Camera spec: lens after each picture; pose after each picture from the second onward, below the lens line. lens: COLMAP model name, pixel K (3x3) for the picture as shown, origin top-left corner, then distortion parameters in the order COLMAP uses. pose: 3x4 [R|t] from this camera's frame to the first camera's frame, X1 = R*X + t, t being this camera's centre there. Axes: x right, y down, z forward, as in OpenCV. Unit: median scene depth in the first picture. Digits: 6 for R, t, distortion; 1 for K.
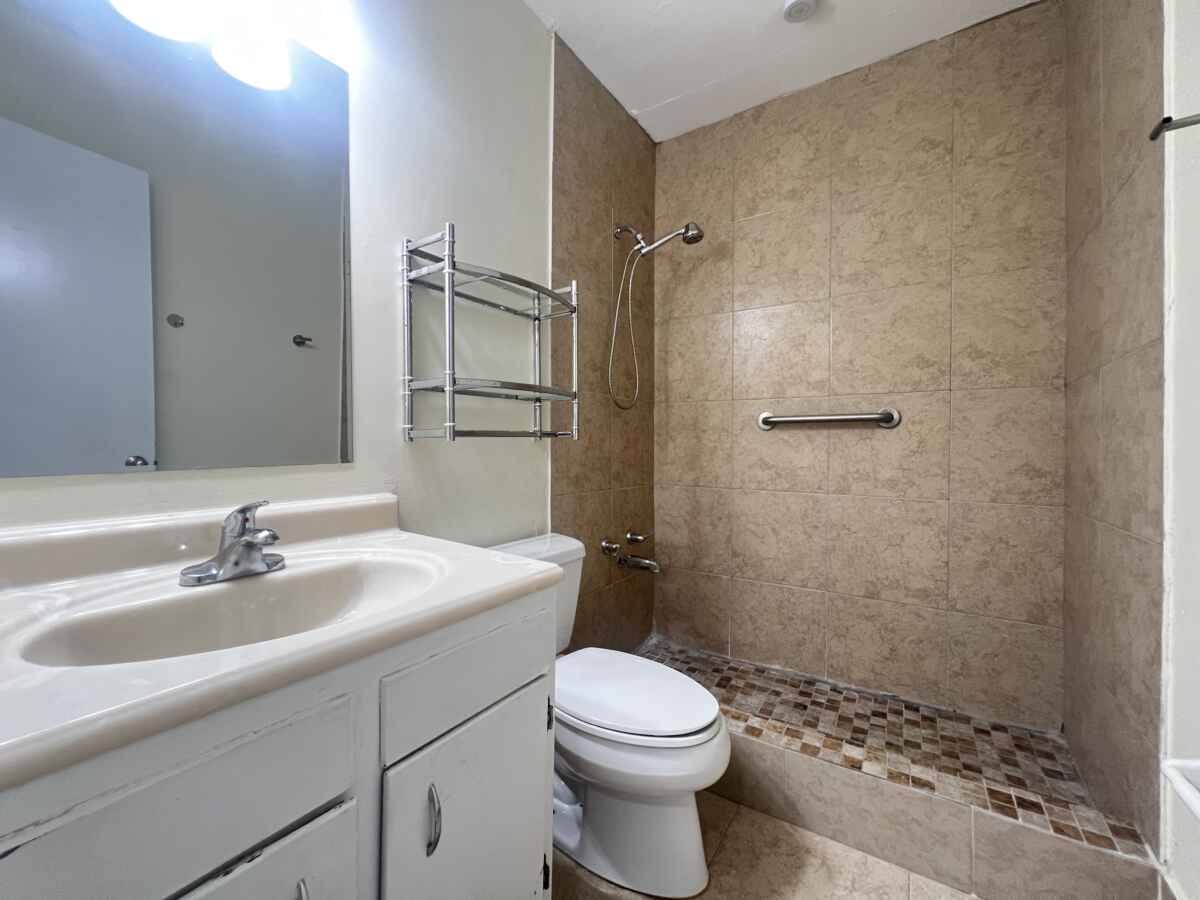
lens RADIAL K [[488.4, 0, 600.0], [0, 488.4, 450.0], [0, 0, 1]] dist [-0.001175, 0.000027]
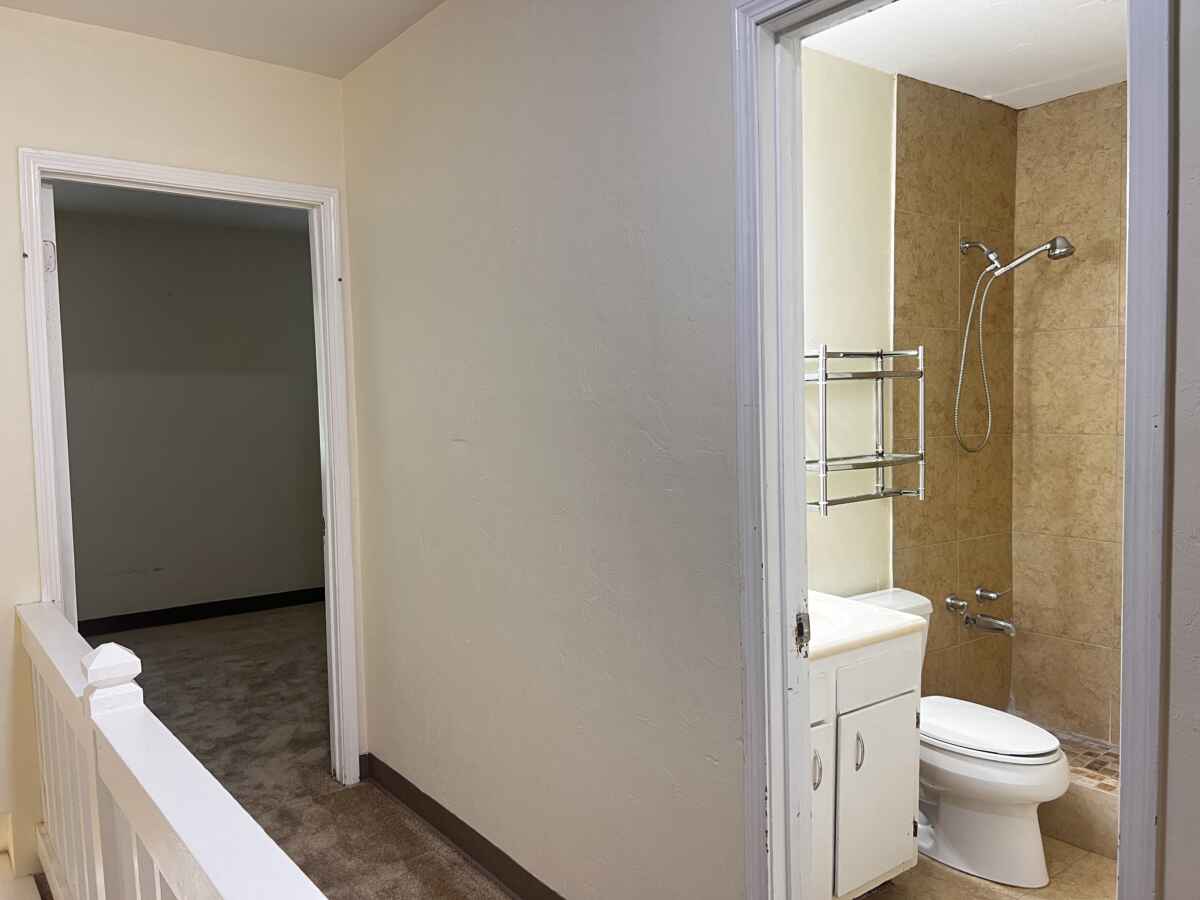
lens RADIAL K [[910.3, 0, 592.1], [0, 910.3, 454.7], [0, 0, 1]] dist [0.013493, 0.000942]
pose [[0.940944, 0.000305, -0.338562, -0.039593], [0.017052, 0.998688, 0.048293, -0.165108], [0.338133, -0.051214, 0.939704, -0.775209]]
